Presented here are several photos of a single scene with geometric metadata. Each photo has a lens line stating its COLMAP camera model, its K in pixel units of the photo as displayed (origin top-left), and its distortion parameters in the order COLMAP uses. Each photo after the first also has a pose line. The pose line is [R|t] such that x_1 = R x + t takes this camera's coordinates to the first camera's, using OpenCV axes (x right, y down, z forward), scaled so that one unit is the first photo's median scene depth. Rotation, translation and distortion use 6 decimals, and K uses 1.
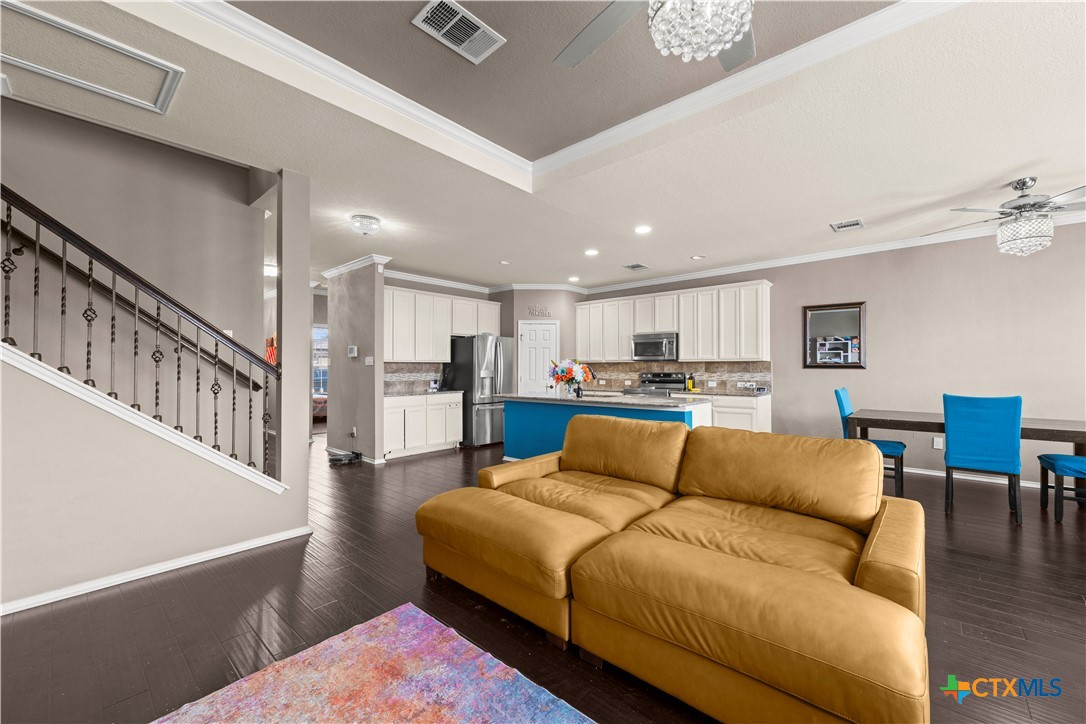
lens RADIAL K [[428.5, 0, 550.2], [0, 428.5, 366.9], [0, 0, 1]] dist [0.000909, -0.000133]
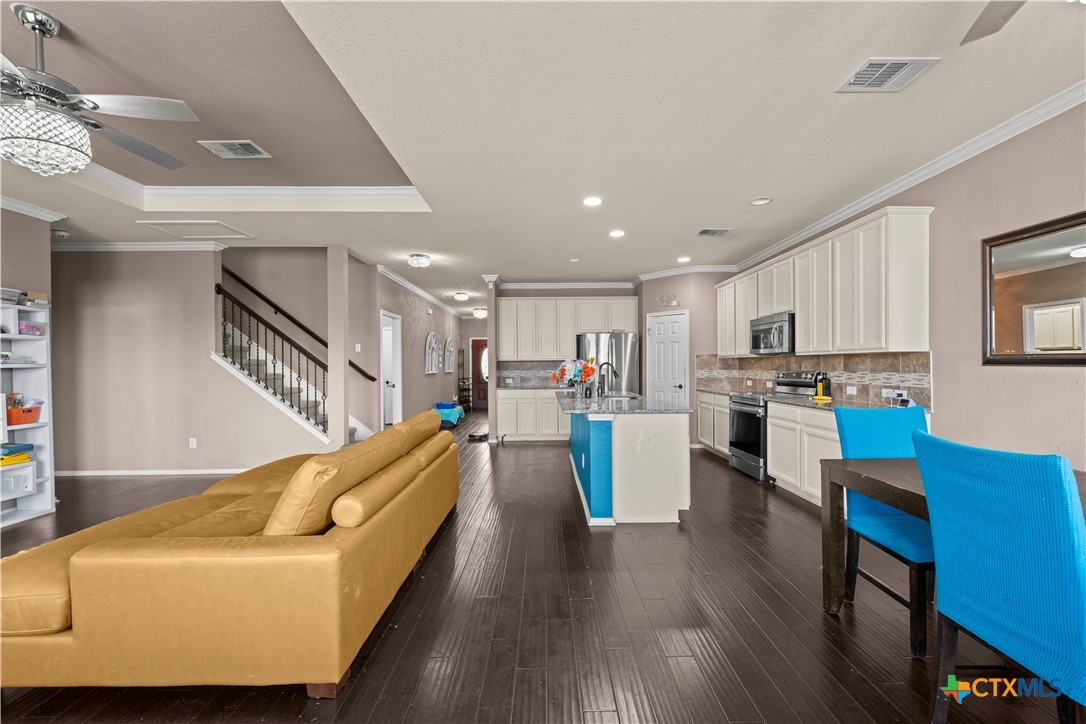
lens RADIAL K [[428.5, 0, 550.2], [0, 428.5, 366.9], [0, 0, 1]] dist [0.000909, -0.000133]
pose [[0.669101, -0.000528, -0.743171, 0.548881], [0.007930, 0.999948, 0.006429, -0.001234], [0.743129, -0.010195, 0.669071, 0.259118]]
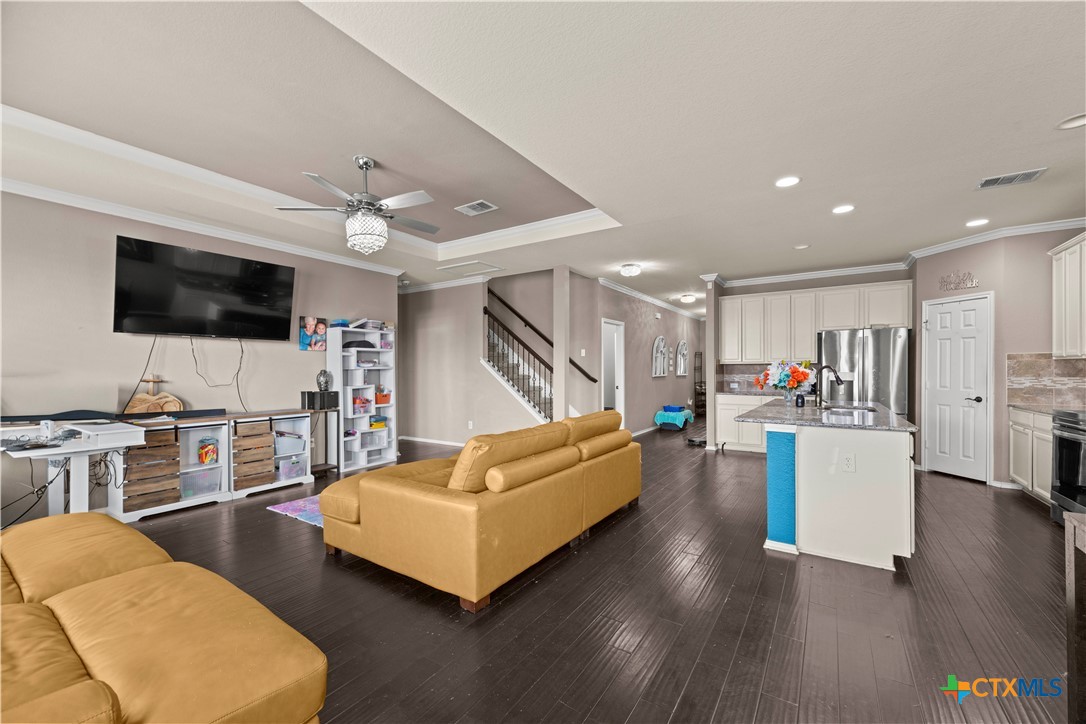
lens RADIAL K [[432.4, 0, 552.0], [0, 432.4, 371.2], [0, 0, 1]] dist [0.002294, -0.000010]
pose [[0.144632, 0.005053, -0.989473, 0.625164], [0.004383, 0.999974, 0.005748, -0.001087], [0.989476, -0.005168, 0.144606, 0.342350]]
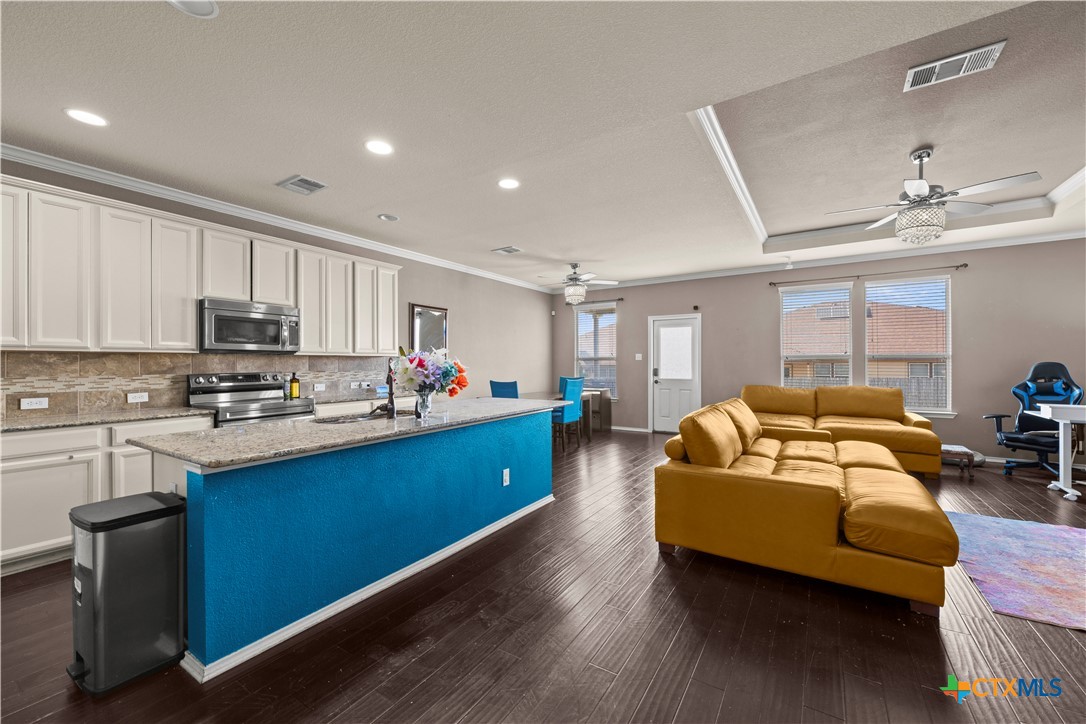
lens RADIAL K [[425.1, 0, 547.4], [0, 425.1, 362.7], [0, 0, 1]] dist [0.000819, -0.000220]
pose [[-0.148882, 0.004998, 0.988842, -0.382551], [0.003328, 0.999984, -0.004553, 0.003616], [-0.988849, 0.002613, -0.148897, 0.730515]]
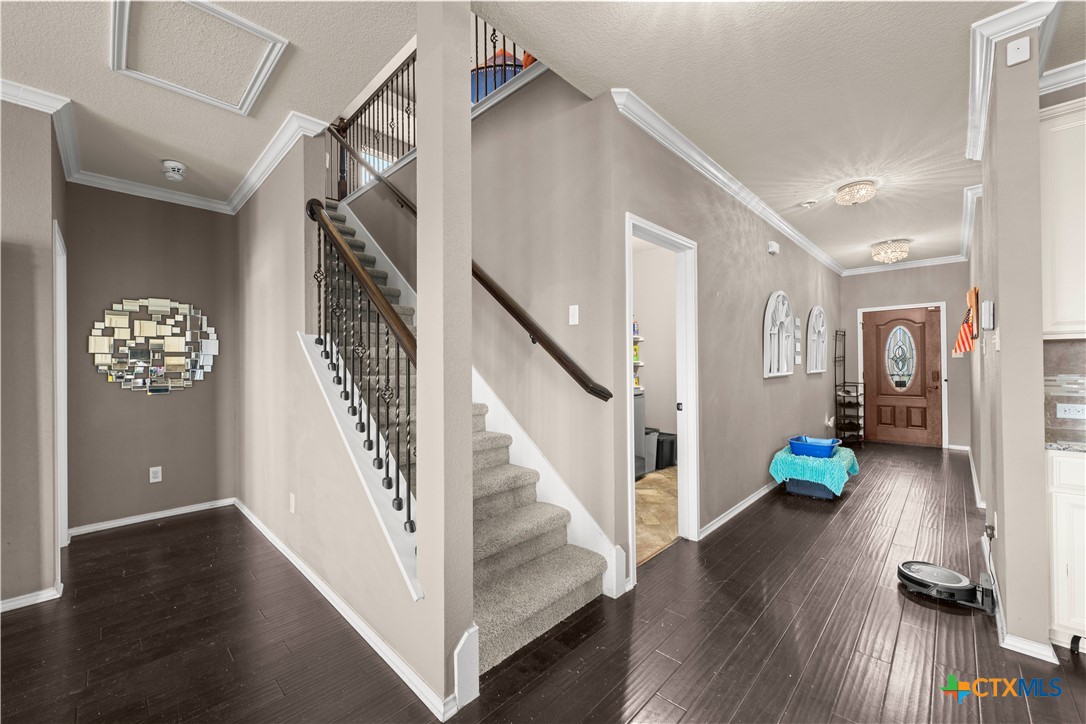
lens RADIAL K [[425.1, 0, 547.4], [0, 425.1, 362.7], [0, 0, 1]] dist [0.000819, -0.000220]
pose [[-0.045004, -0.001861, -0.998985, -0.054032], [0.010819, 0.999939, -0.002350, 0.002629], [0.998928, -0.010914, -0.044981, 0.569067]]
